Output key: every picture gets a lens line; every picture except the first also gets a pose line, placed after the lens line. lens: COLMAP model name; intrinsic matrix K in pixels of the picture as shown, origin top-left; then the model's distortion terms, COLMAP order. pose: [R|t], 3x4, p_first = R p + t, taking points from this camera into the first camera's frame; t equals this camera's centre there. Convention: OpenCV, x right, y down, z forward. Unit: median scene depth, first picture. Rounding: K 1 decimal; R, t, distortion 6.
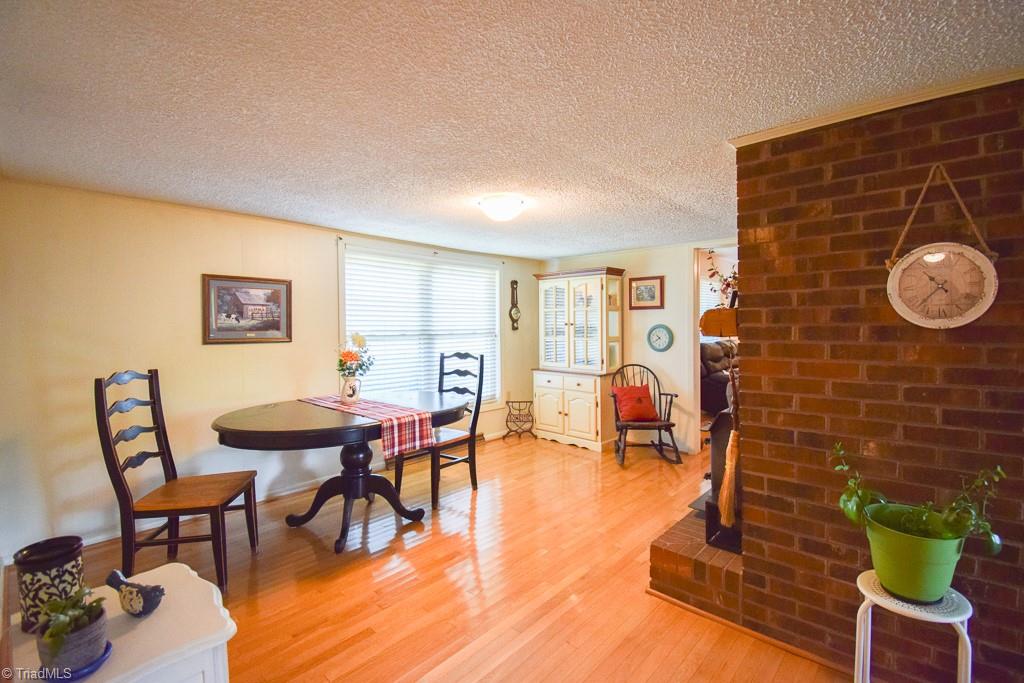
lens RADIAL K [[466.3, 0, 517.2], [0, 466.3, 332.6], [0, 0, 1]] dist [0.013892, -0.004405]
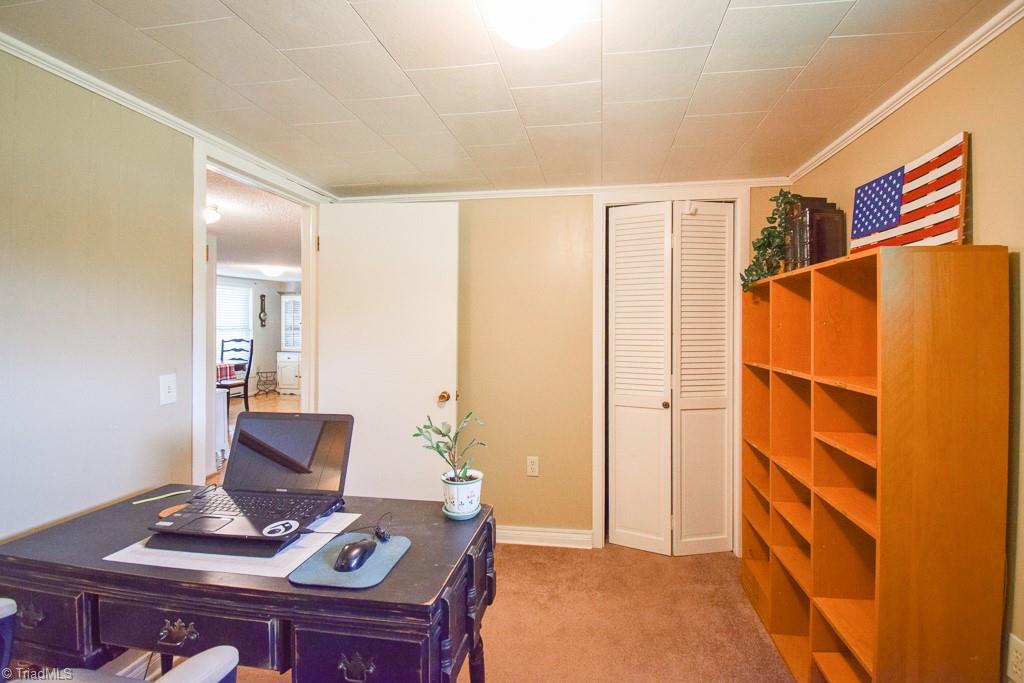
lens RADIAL K [[466.3, 0, 529.9], [0, 466.3, 333.7], [0, 0, 1]] dist [0.013892, -0.004405]
pose [[0.835646, 0.005342, 0.549242, -0.130700], [-0.007268, 0.999973, 0.001332, 0.010388], [-0.549220, -0.005105, 0.835662, -0.870842]]
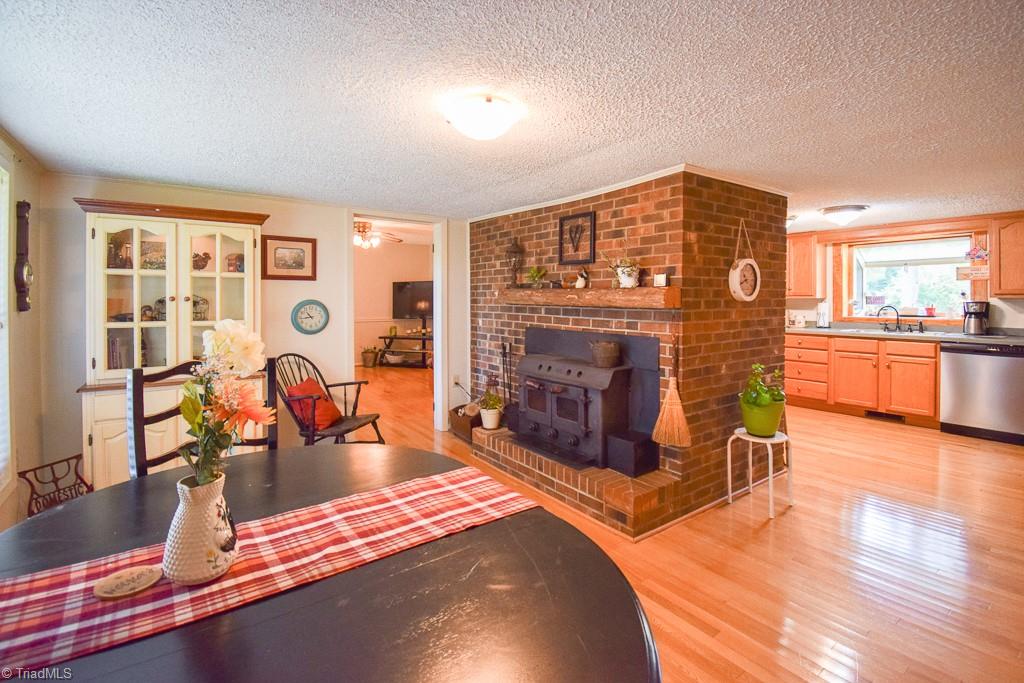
lens RADIAL K [[466.3, 0, 523.5], [0, 466.3, 301.8], [0, 0, 1]] dist [0.013892, -0.004405]
pose [[0.201395, -0.000842, 0.979510, -0.393060], [0.017677, 0.999840, -0.002775, -0.005147], [-0.979351, 0.017873, 0.201378, 0.474526]]
